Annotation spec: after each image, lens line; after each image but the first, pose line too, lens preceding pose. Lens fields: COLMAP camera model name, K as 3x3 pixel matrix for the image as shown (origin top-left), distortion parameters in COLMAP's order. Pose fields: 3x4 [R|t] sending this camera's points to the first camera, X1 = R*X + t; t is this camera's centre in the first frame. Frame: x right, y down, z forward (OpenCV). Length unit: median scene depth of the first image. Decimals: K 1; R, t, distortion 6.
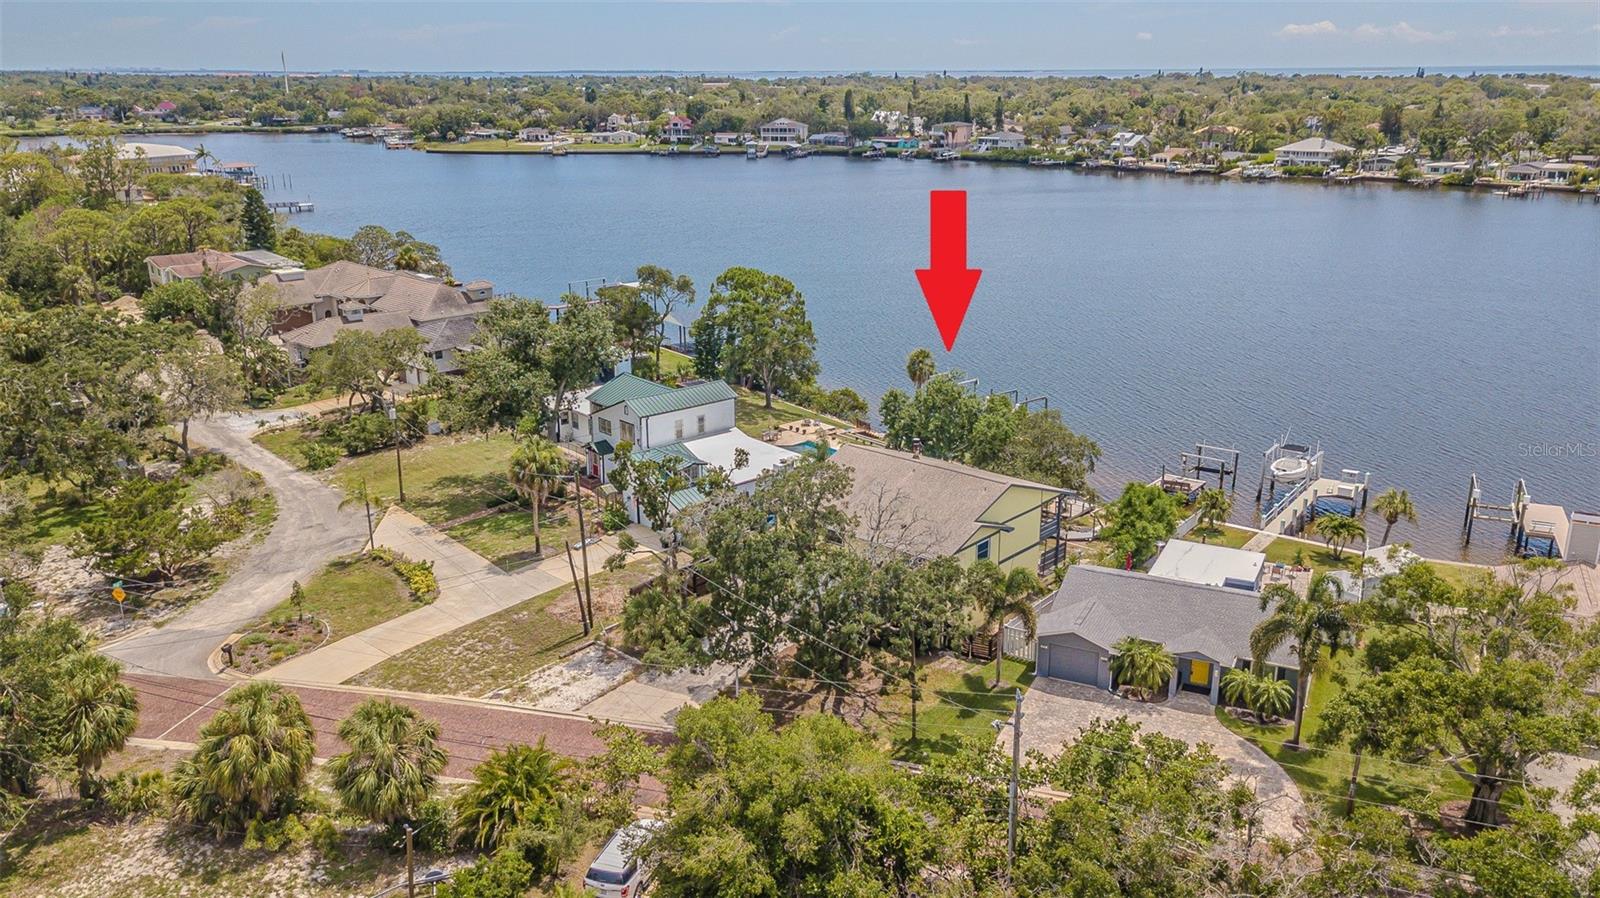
lens RADIAL K [[1235.3, 0, 800.0], [0, 1235.3, 449.0], [0, 0, 1]] dist [0.012652, 0.010450]
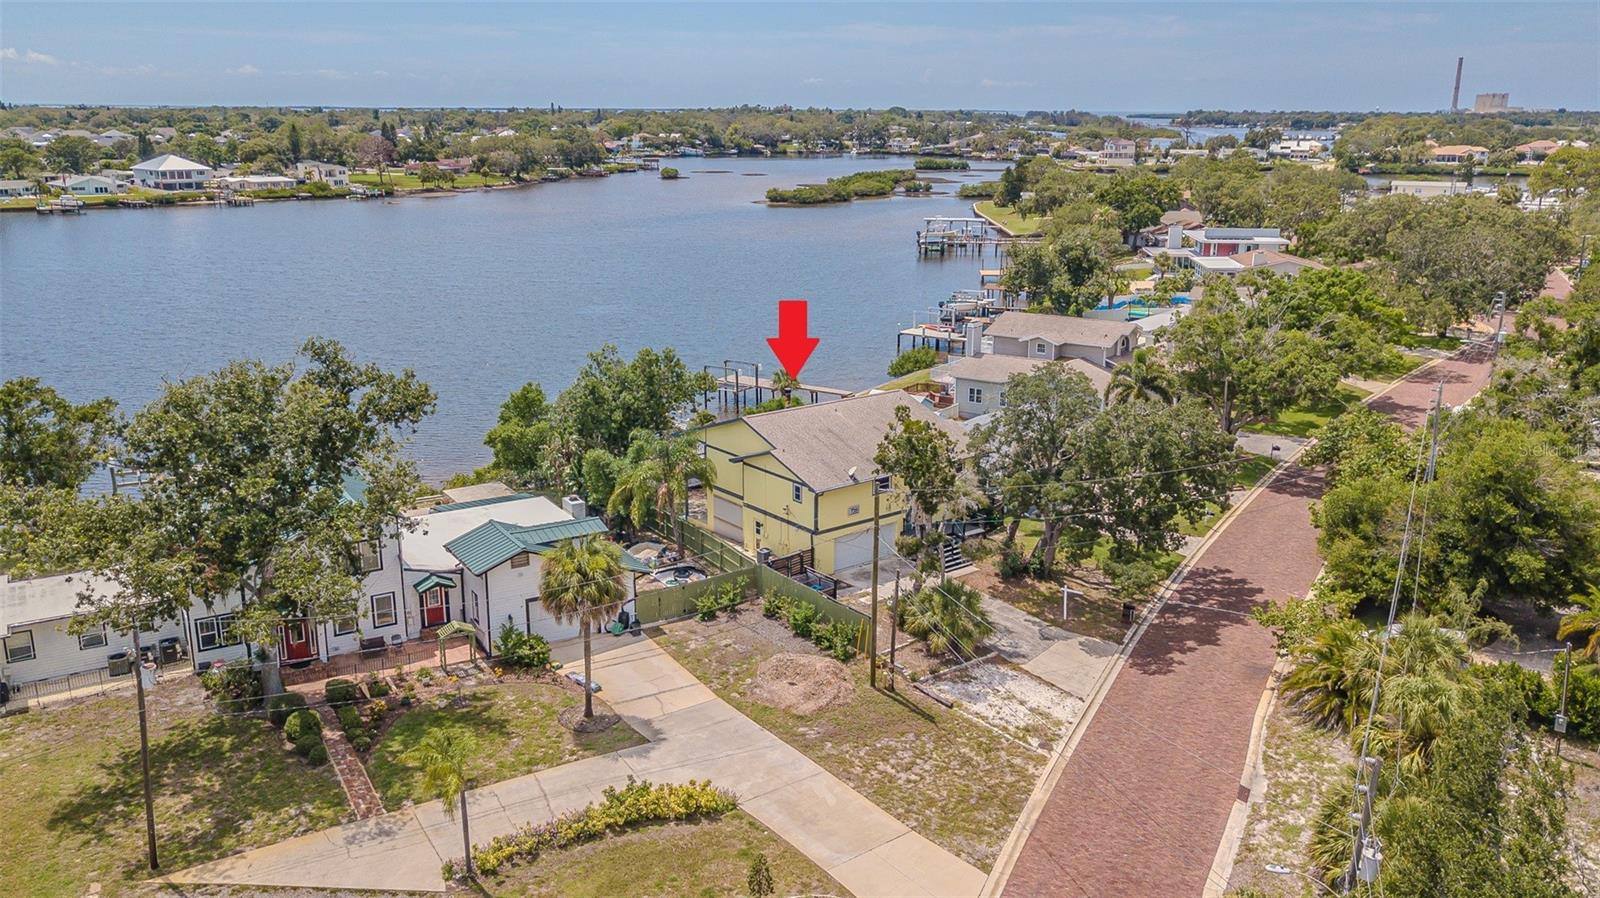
lens RADIAL K [[1262.2, 0, 800.0], [0, 1262.2, 449.0], [0, 0, 1]] dist [0.018429, 0.016549]
pose [[0.176796, -0.251826, 0.951487, -0.115440], [0.283560, 0.938759, 0.195769, -0.021036], [-0.942516, 0.235193, 0.237376, 0.105865]]
